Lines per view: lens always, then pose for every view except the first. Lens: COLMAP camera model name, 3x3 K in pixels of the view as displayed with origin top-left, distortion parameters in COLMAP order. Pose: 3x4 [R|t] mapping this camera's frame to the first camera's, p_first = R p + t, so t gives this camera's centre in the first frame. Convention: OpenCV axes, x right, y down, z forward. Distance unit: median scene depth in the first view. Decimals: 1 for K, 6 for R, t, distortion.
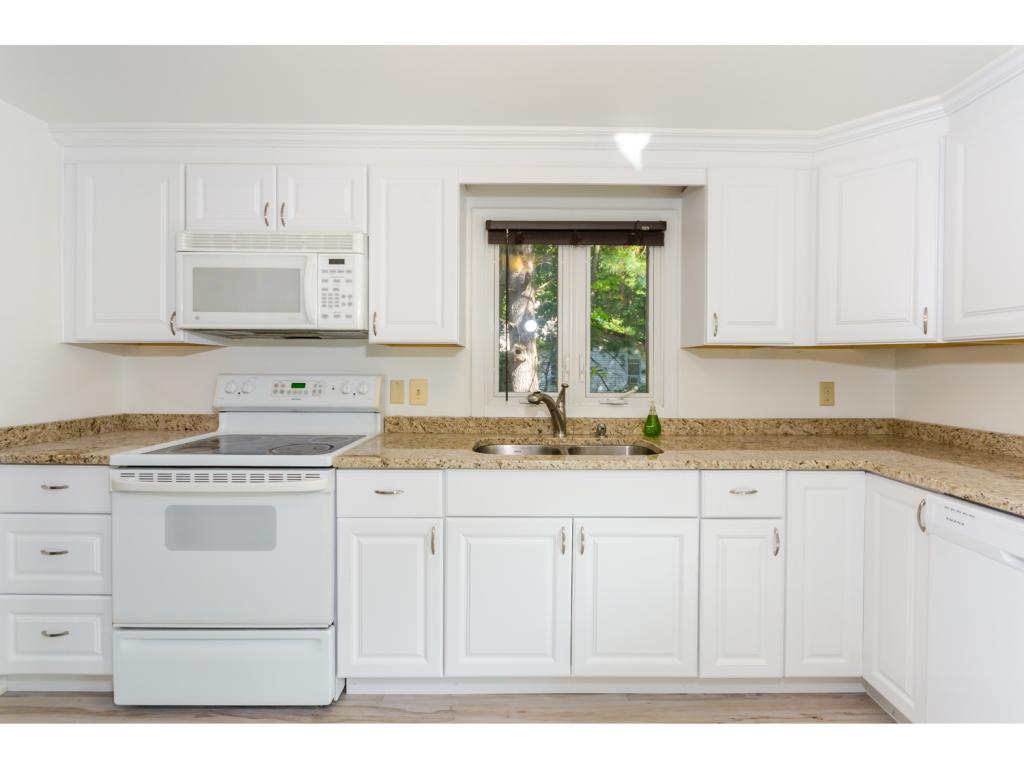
lens RADIAL K [[451.8, 0, 521.9], [0, 451.8, 373.1], [0, 0, 1]] dist [-0.003765, -0.000524]
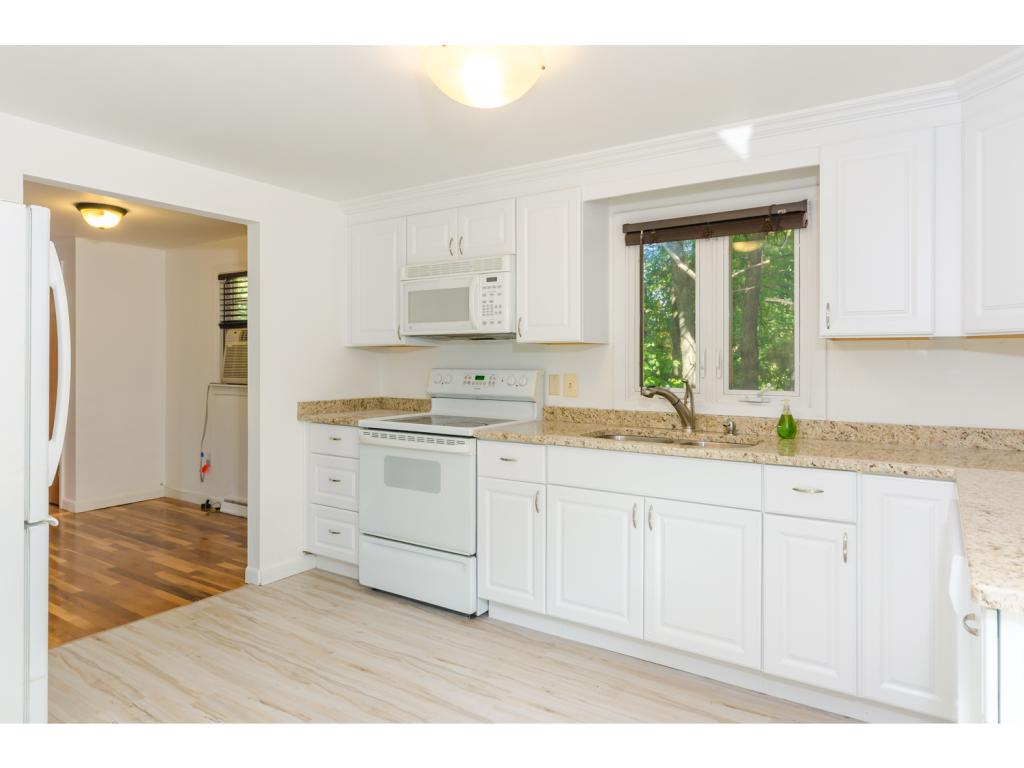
lens RADIAL K [[619.2, 0, 542.8], [0, 619.2, 367.1], [0, 0, 1]] dist [0.005720, -0.000364]
pose [[0.843846, 0.002590, -0.536579, 0.629091], [-0.005881, 0.999973, -0.004422, 0.005293], [0.536553, 0.006887, 0.843839, -0.378828]]
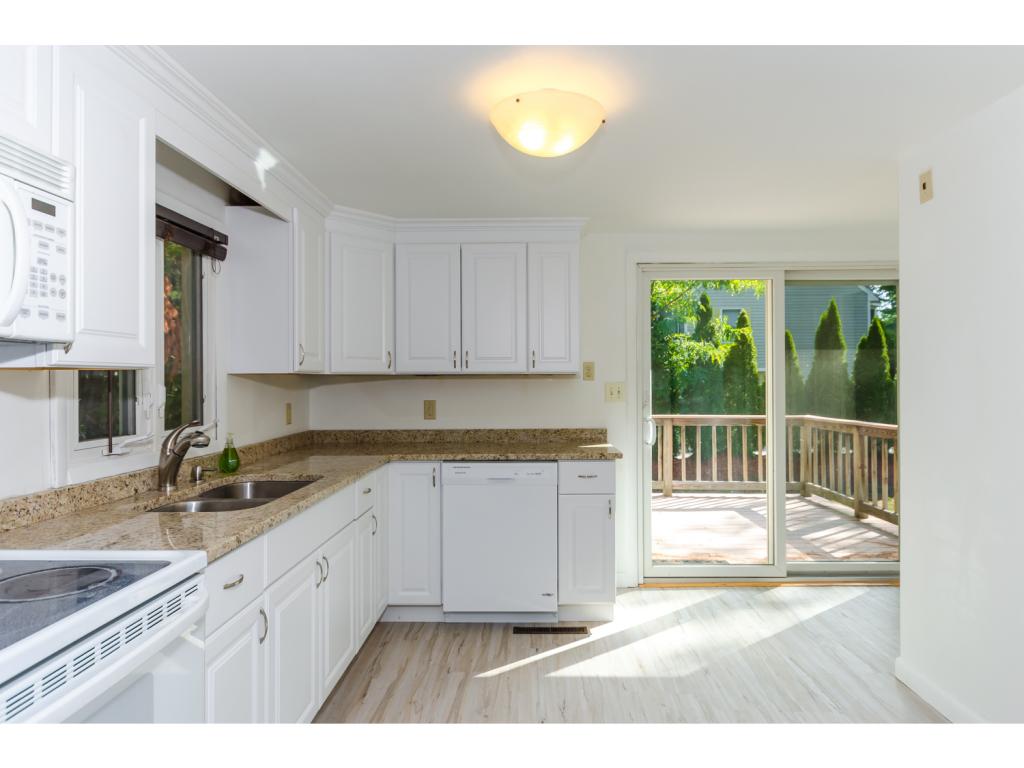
lens RADIAL K [[619.2, 0, 518.2], [0, 619.2, 380.2], [0, 0, 1]] dist [0.005720, -0.000364]
pose [[0.036492, -0.004968, 0.999322, -1.069414], [0.017559, 0.999836, 0.004329, -0.044307], [-0.999180, 0.017389, 0.036573, 0.431156]]
